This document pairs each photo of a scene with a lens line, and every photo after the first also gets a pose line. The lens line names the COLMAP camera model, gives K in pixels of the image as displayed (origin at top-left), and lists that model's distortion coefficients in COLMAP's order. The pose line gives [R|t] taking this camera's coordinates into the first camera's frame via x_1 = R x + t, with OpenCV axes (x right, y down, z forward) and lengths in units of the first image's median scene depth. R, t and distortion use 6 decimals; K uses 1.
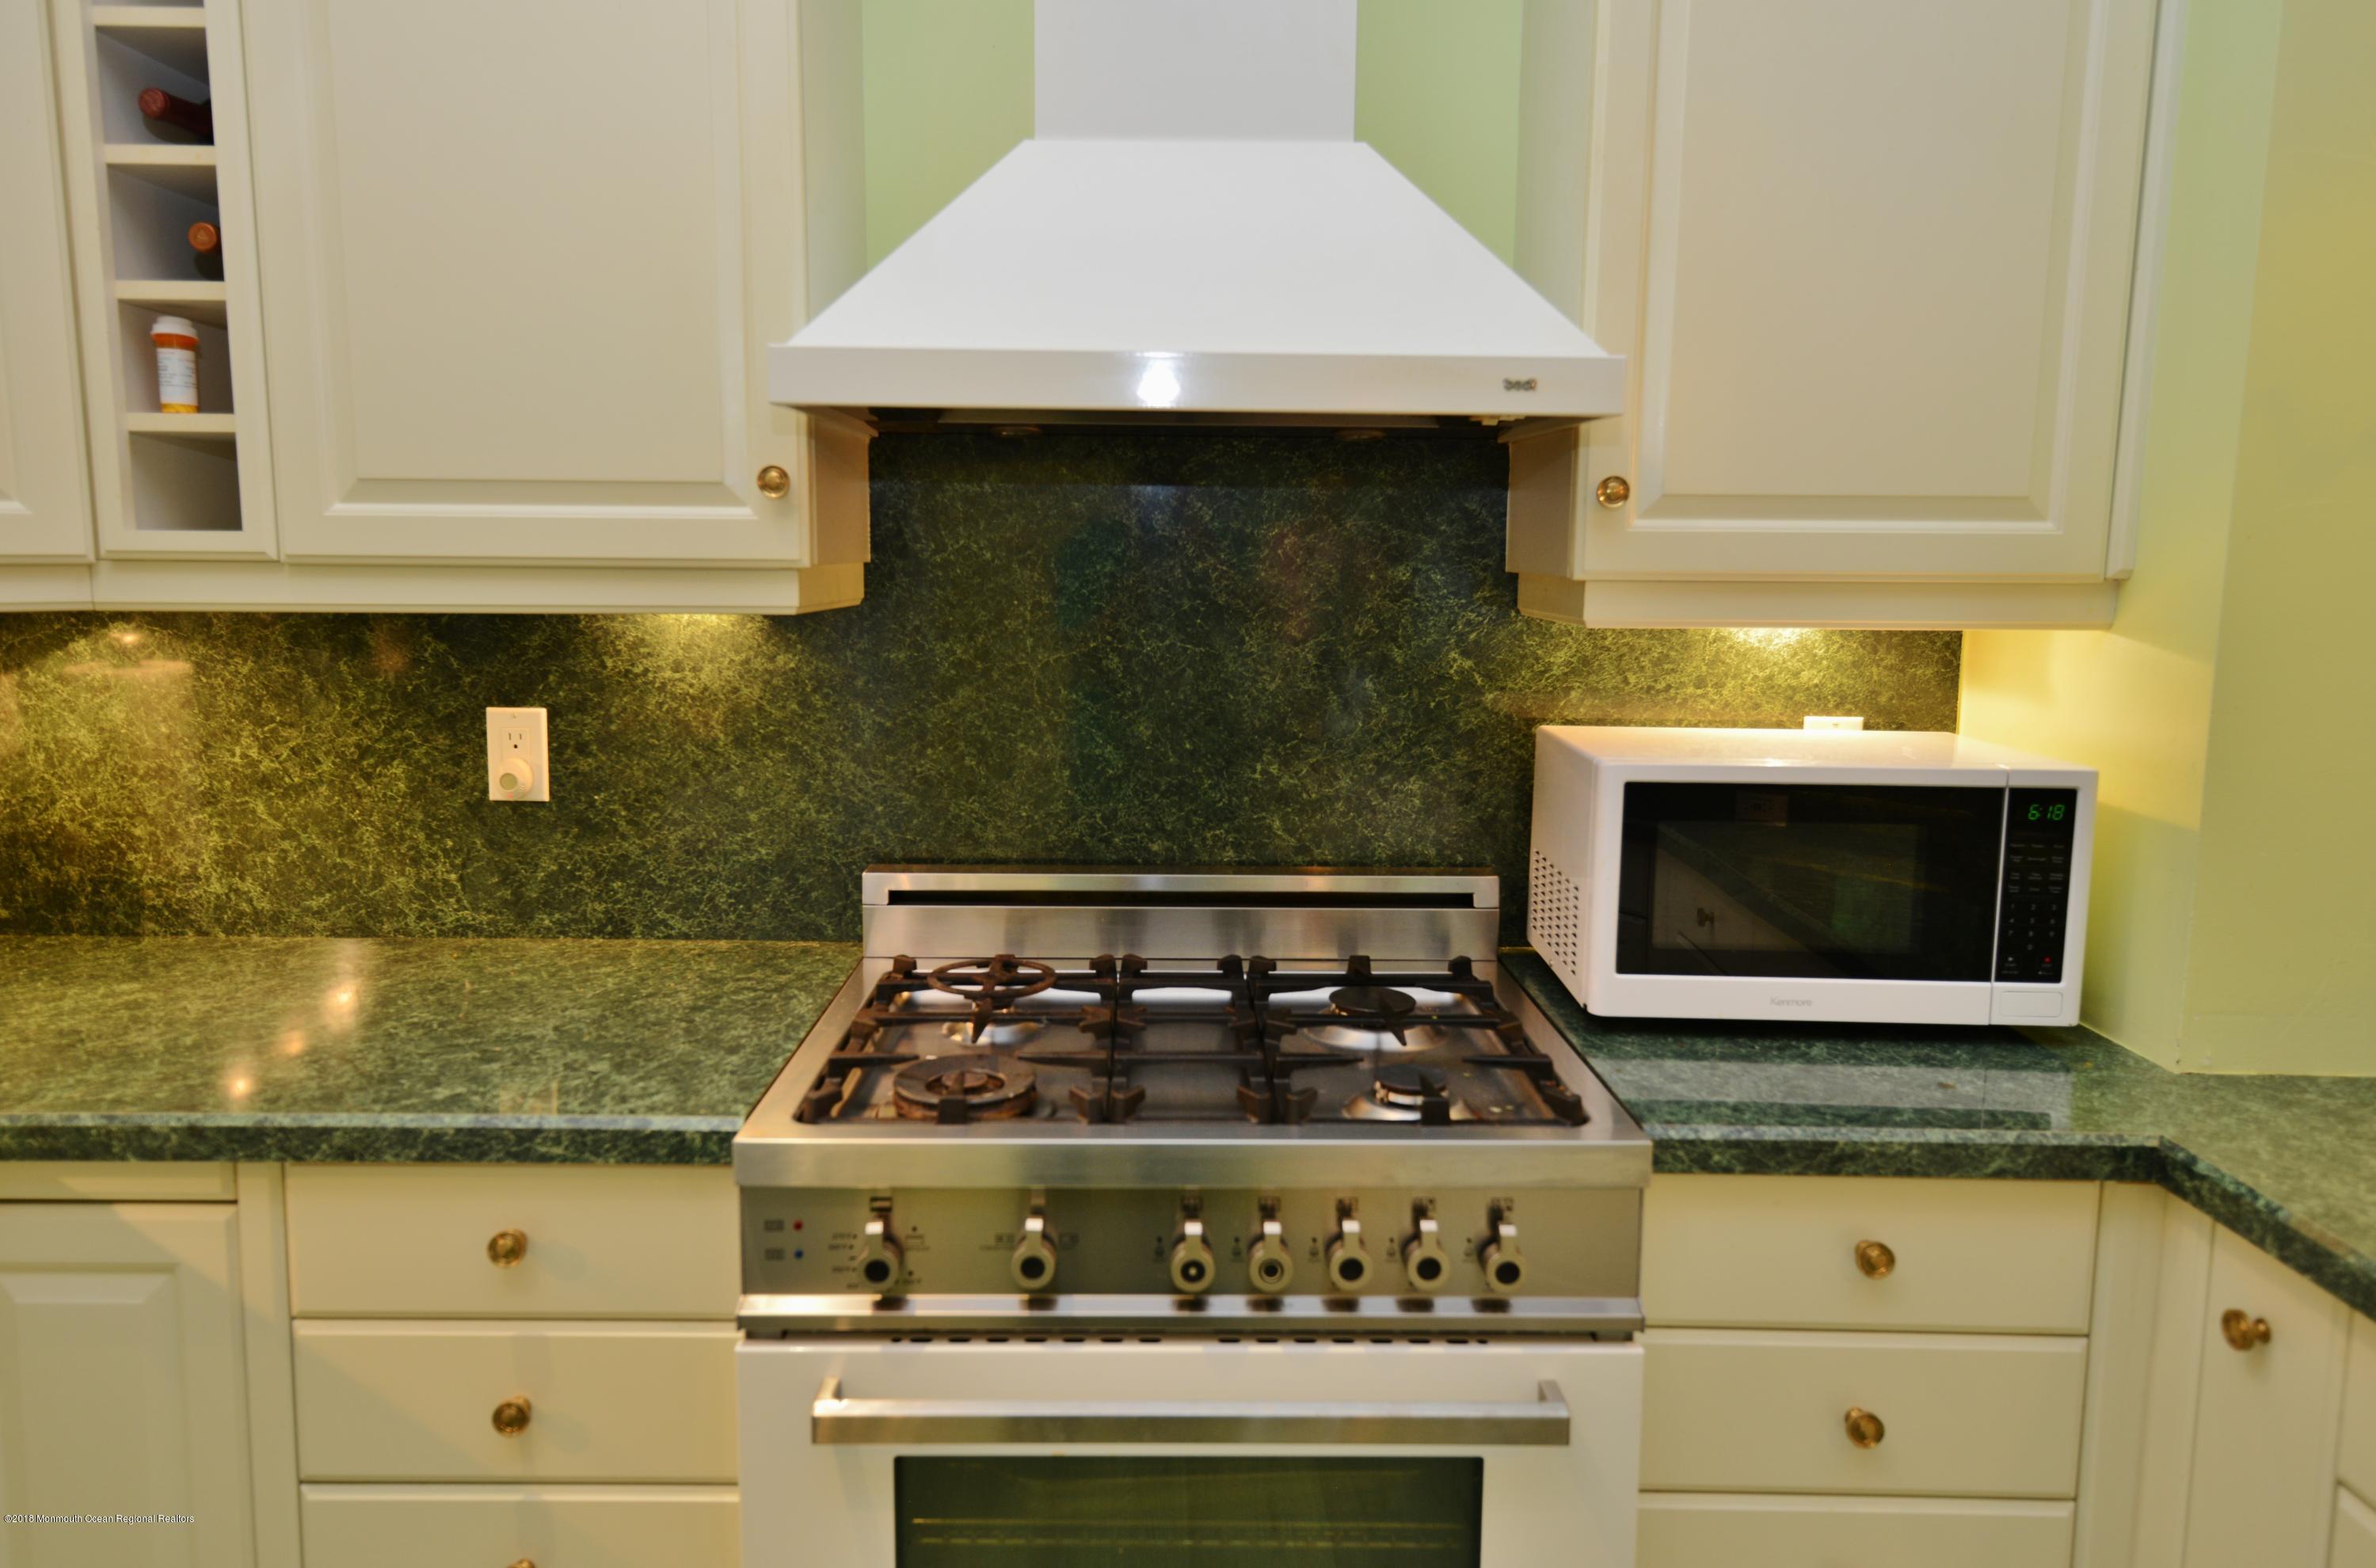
lens RADIAL K [[1619.0, 0, 1182.3], [0, 1619.0, 739.4], [0, 0, 1]] dist [0.057604, 0.000623]
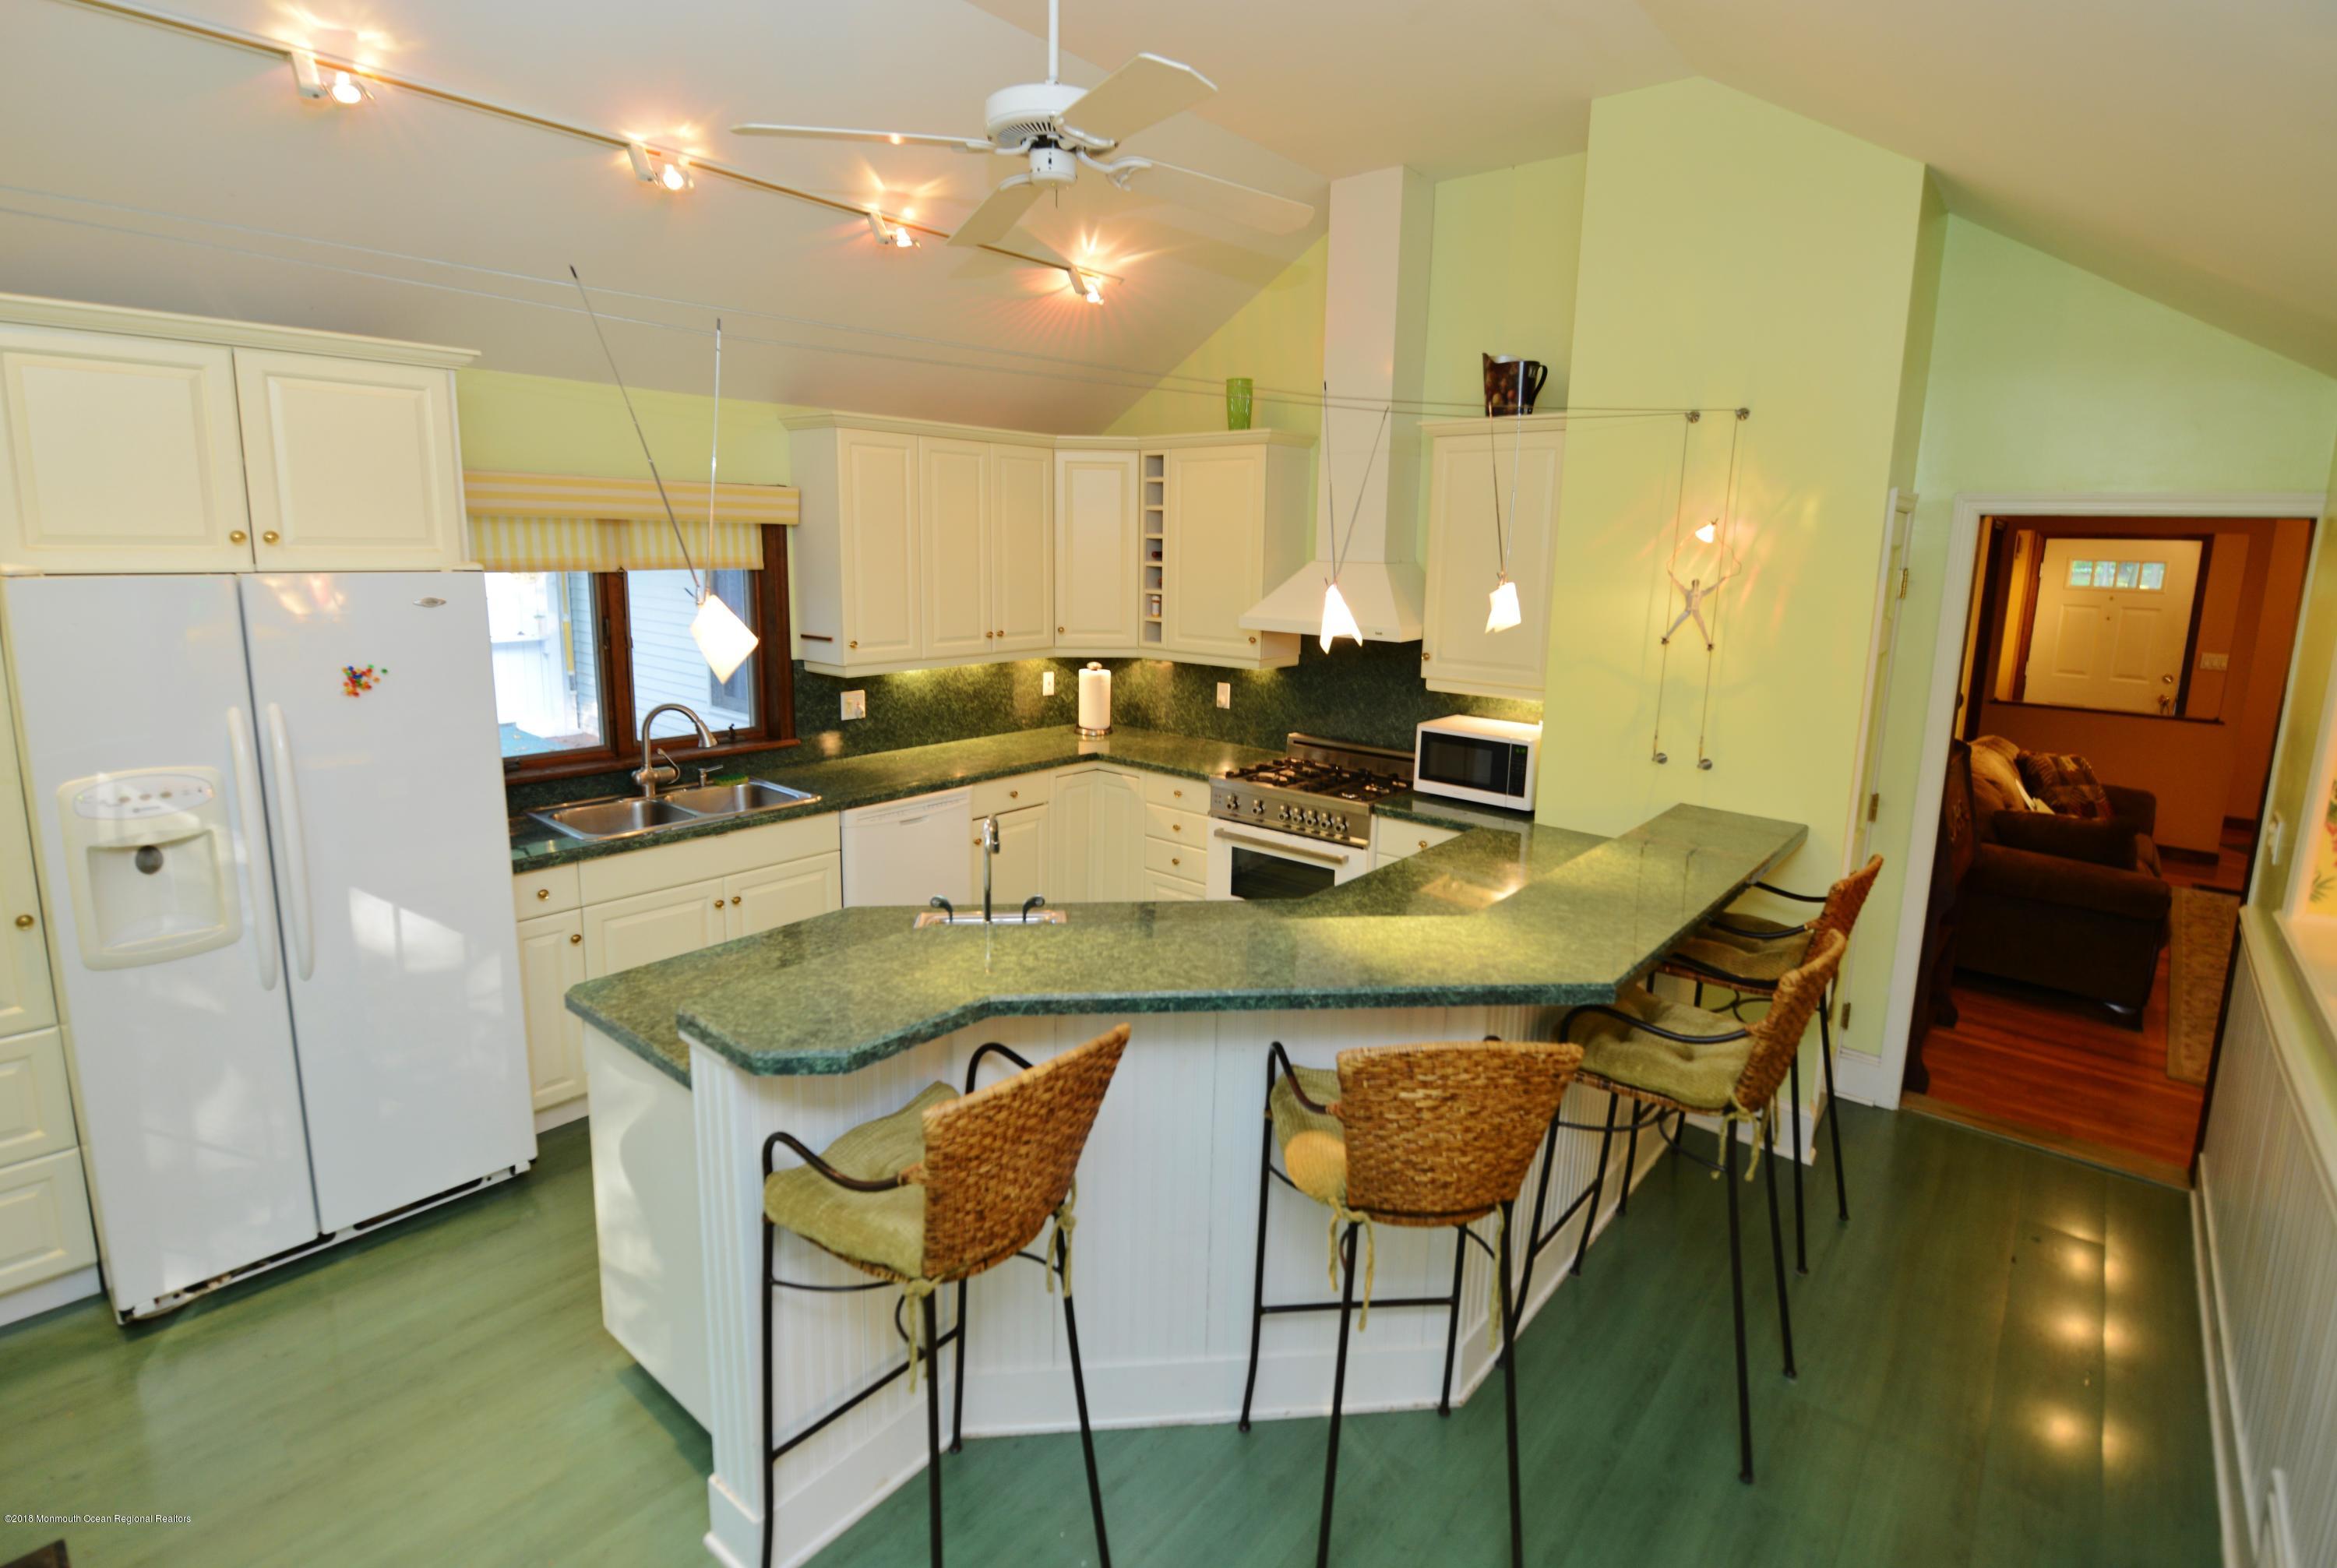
lens RADIAL K [[1024.5, 0, 1164.8], [0, 1024.5, 783.3], [0, 0, 1]] dist [0.003390, -0.010755]
pose [[0.780953, 0.147375, -0.606954, 1.252187], [-0.084521, 0.987761, 0.131088, -0.116027], [0.618844, -0.051074, 0.783851, -1.276344]]
